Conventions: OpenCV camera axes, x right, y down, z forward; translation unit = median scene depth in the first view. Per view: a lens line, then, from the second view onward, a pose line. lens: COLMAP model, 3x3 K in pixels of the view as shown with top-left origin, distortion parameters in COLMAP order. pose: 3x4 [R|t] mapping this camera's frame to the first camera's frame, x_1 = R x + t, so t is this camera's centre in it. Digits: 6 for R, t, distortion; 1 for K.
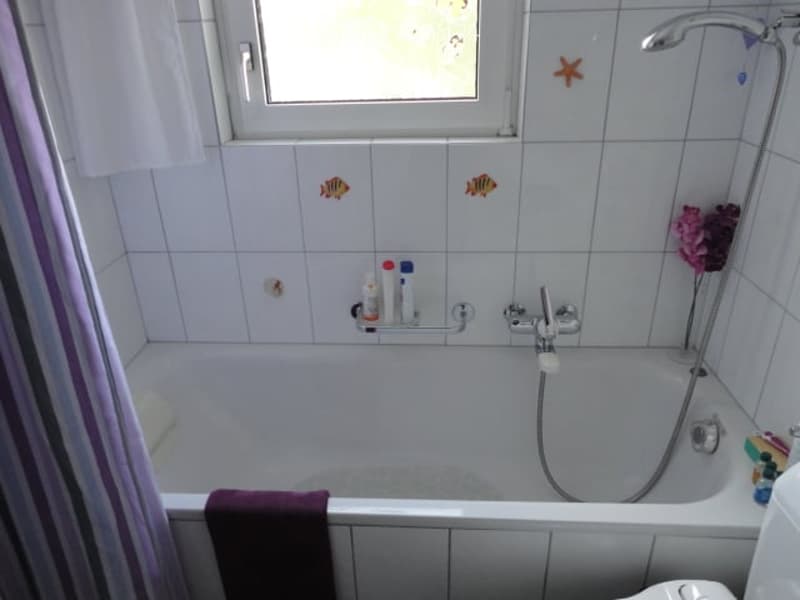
lens RADIAL K [[582.3, 0, 399.7], [0, 582.3, 296.3], [0, 0, 1]] dist [-0.004808, 0.011415]
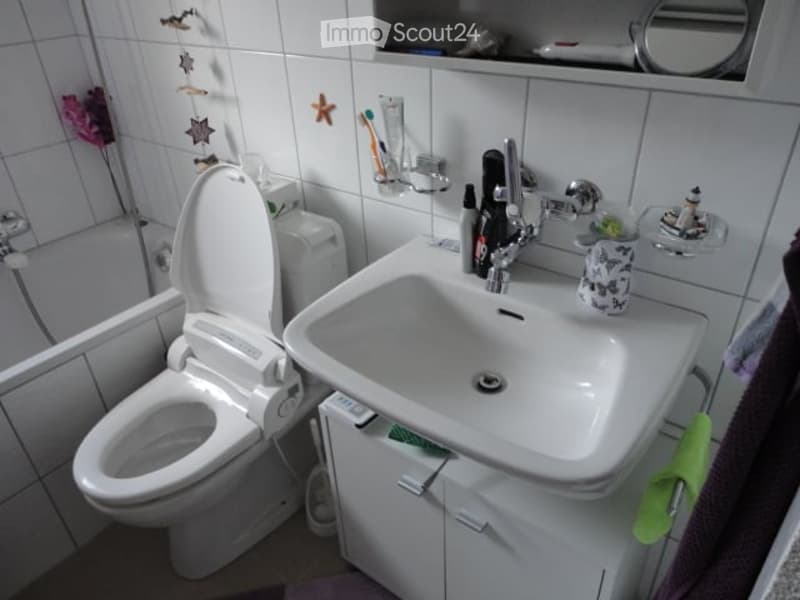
lens RADIAL K [[582.3, 0, 399.7], [0, 582.3, 296.3], [0, 0, 1]] dist [-0.004808, 0.011415]
pose [[0.571002, -0.425589, 0.702019, -0.131791], [0.377221, 0.895528, 0.236081, 0.187883], [-0.729151, 0.130014, 0.671889, -0.260660]]
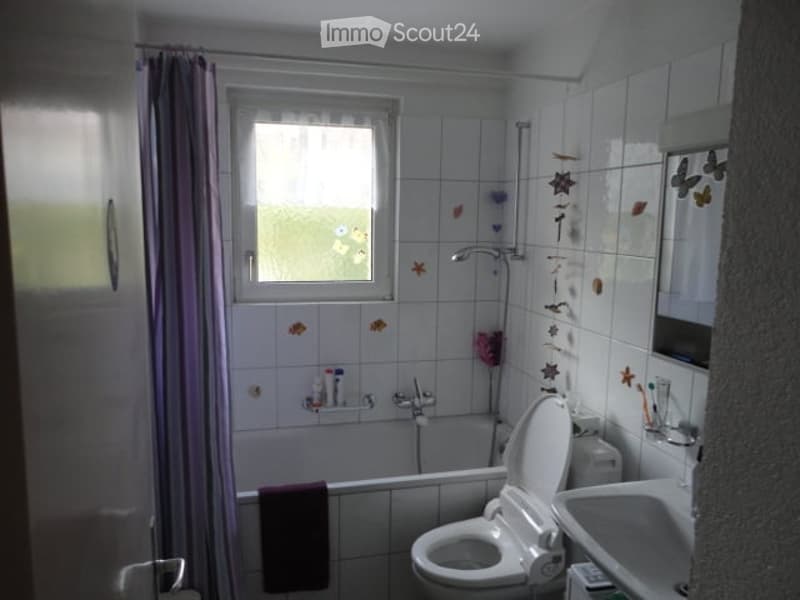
lens RADIAL K [[582.3, 0, 399.7], [0, 582.3, 296.3], [0, 0, 1]] dist [-0.004808, 0.011415]
pose [[0.951213, -0.000344, 0.308536, -0.361754], [0.093378, 0.953423, -0.286820, 0.255917], [-0.294067, 0.301638, 0.906940, -0.719616]]
